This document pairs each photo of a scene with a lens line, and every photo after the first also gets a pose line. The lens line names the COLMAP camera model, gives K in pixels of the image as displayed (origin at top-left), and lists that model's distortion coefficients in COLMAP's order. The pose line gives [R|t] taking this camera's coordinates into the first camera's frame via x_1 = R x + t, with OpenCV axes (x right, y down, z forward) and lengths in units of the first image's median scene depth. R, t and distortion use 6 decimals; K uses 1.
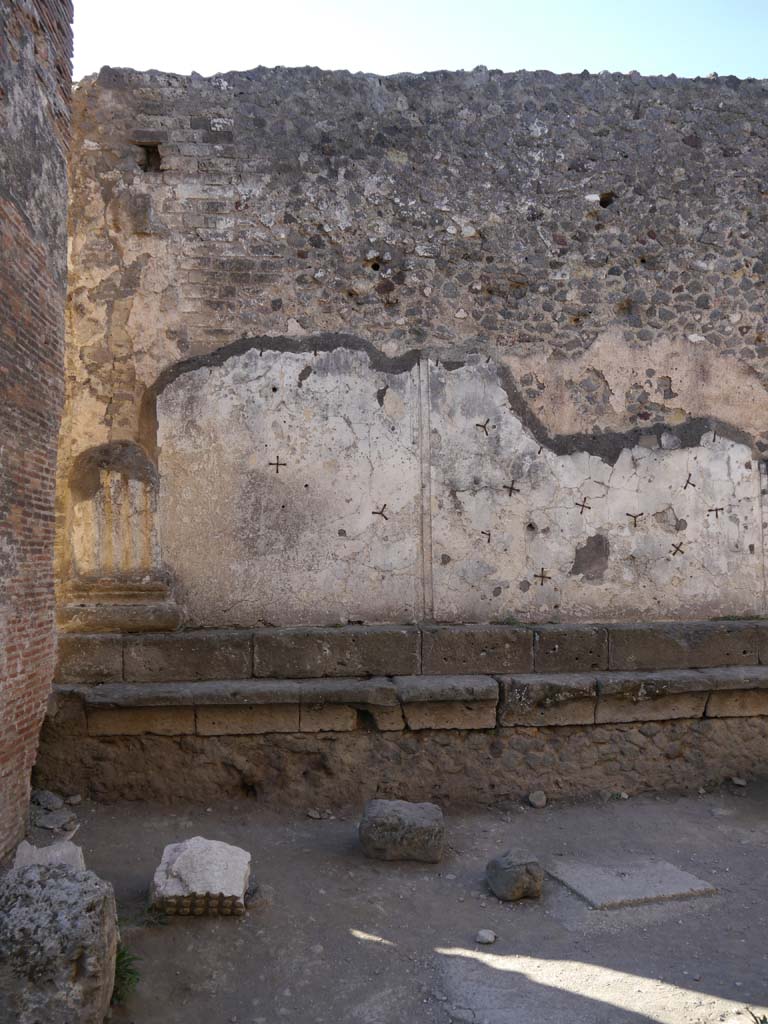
lens RADIAL K [[844.8, 0, 387.0], [0, 844.8, 509.9], [0, 0, 1]] dist [-0.045378, 0.039215]
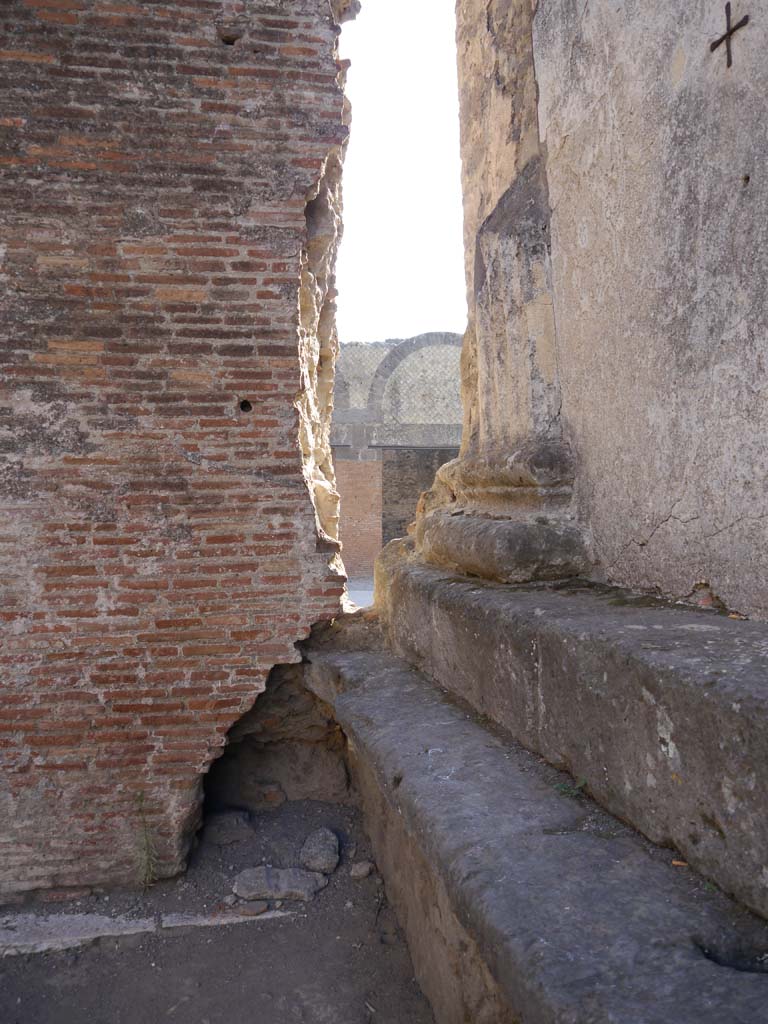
lens RADIAL K [[844.8, 0, 384.3], [0, 844.8, 509.0], [0, 0, 1]] dist [-0.045378, 0.039215]
pose [[0.096462, 0.030906, -0.994857, 0.166576], [0.075221, 0.996433, 0.038249, 0.100151], [0.992490, -0.078524, 0.093793, 1.028625]]
